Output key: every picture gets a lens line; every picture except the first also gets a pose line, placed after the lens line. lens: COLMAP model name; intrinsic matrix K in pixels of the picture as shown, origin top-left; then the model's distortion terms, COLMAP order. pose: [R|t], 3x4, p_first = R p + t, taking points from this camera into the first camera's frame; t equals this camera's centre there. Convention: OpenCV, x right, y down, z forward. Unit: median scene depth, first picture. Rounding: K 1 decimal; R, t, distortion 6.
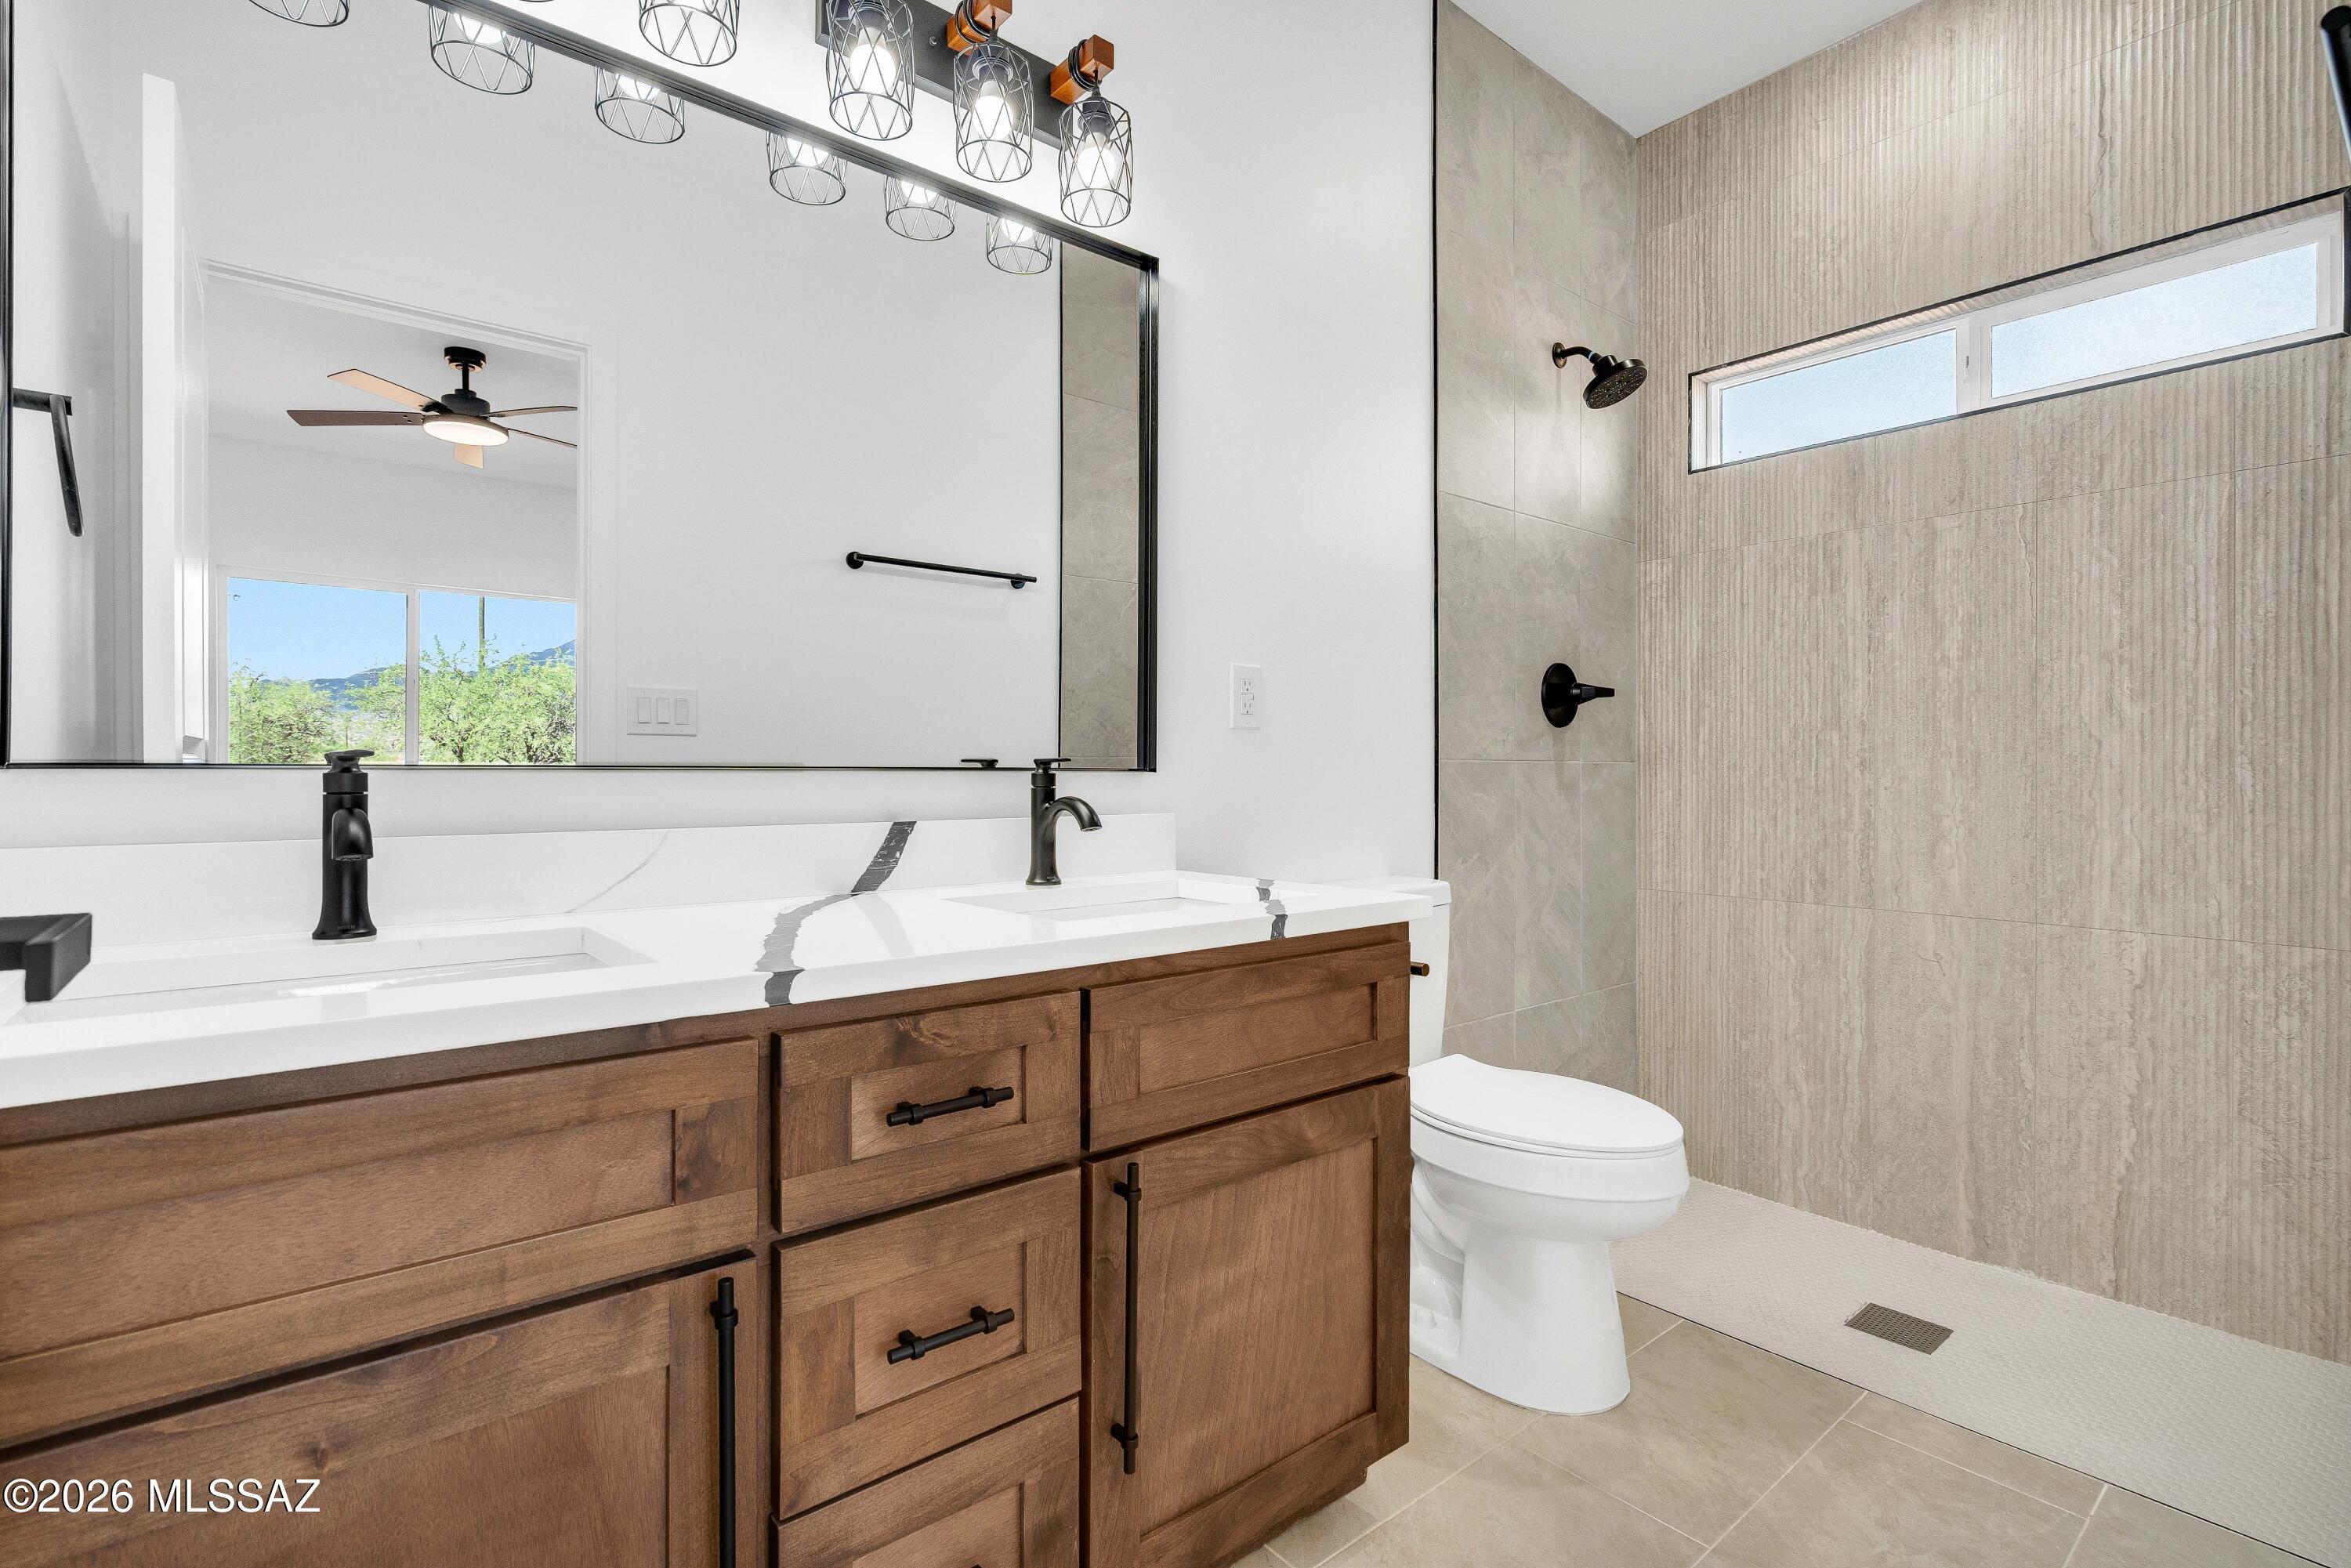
lens RADIAL K [[1091.0, 0, 1153.2], [0, 1091.0, 769.6], [0, 0, 1]] dist [-0.005887, 0.000978]
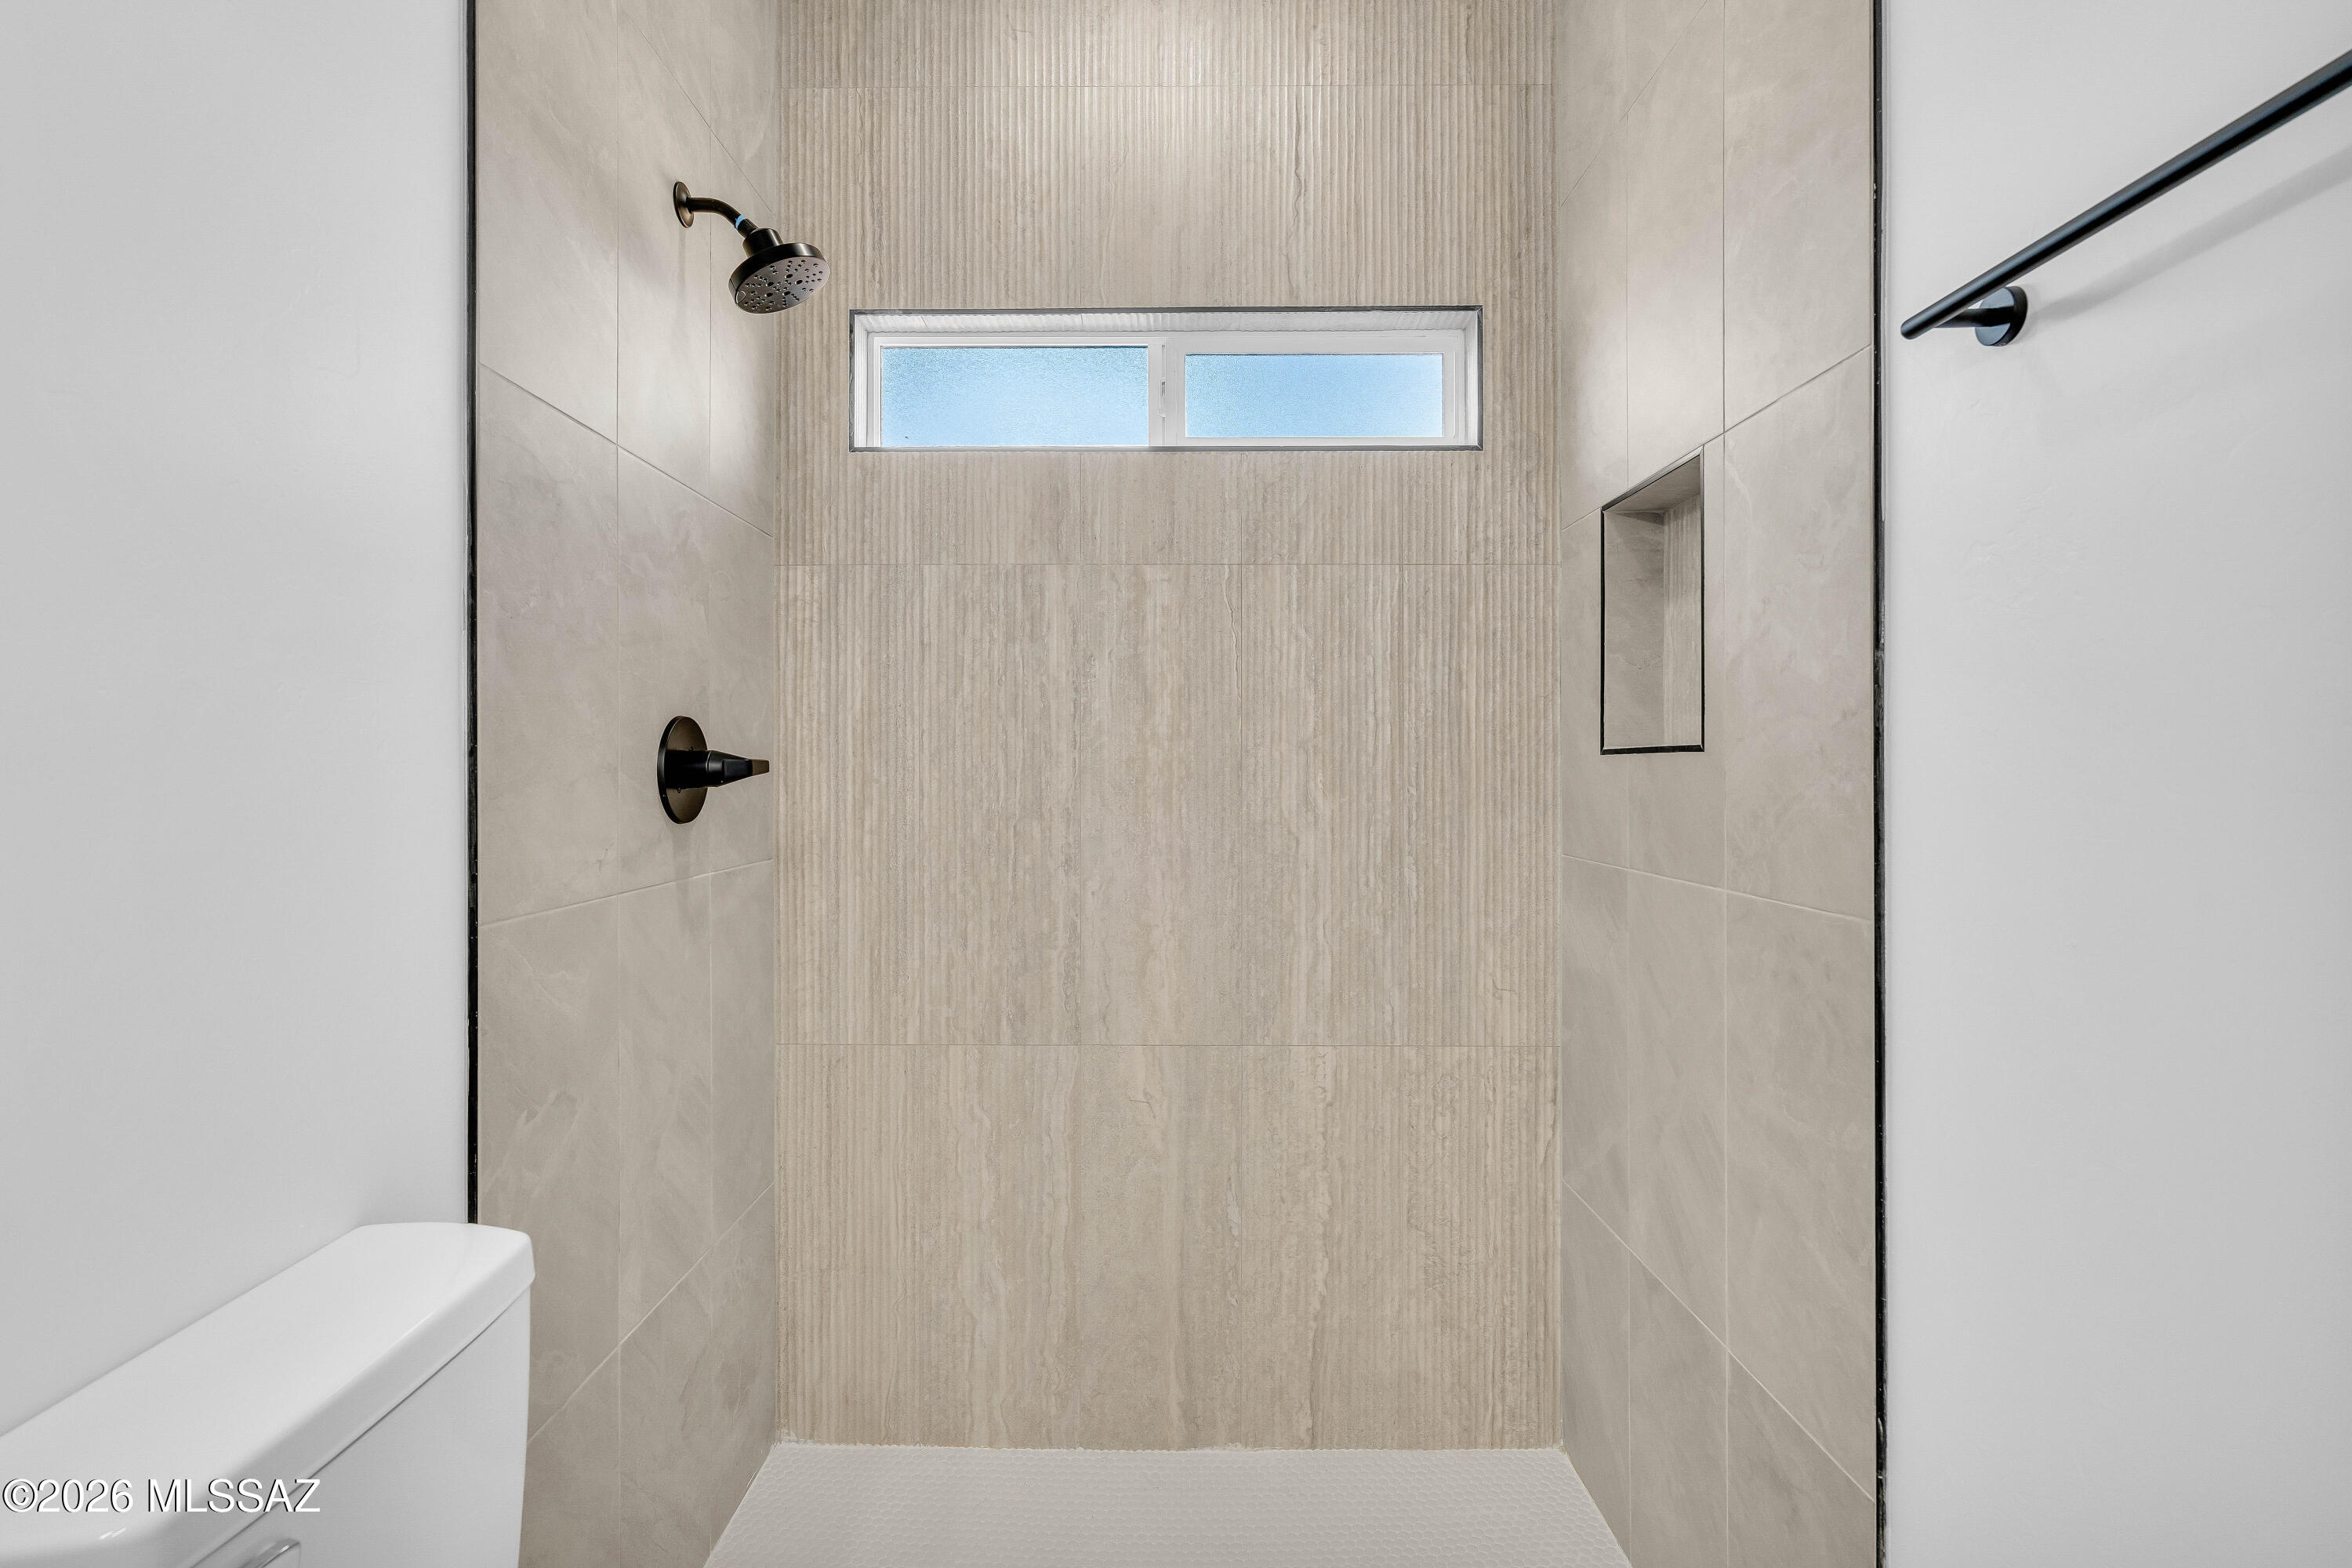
lens RADIAL K [[1091.5, 0, 1153.7], [0, 1091.5, 769.6], [0, 0, 1]] dist [-0.005887, 0.000978]
pose [[0.634038, -0.000438, 0.773302, 0.082792], [-0.001115, 0.999998, 0.001480, -0.079216], [-0.773301, -0.001800, 0.634036, 0.477942]]
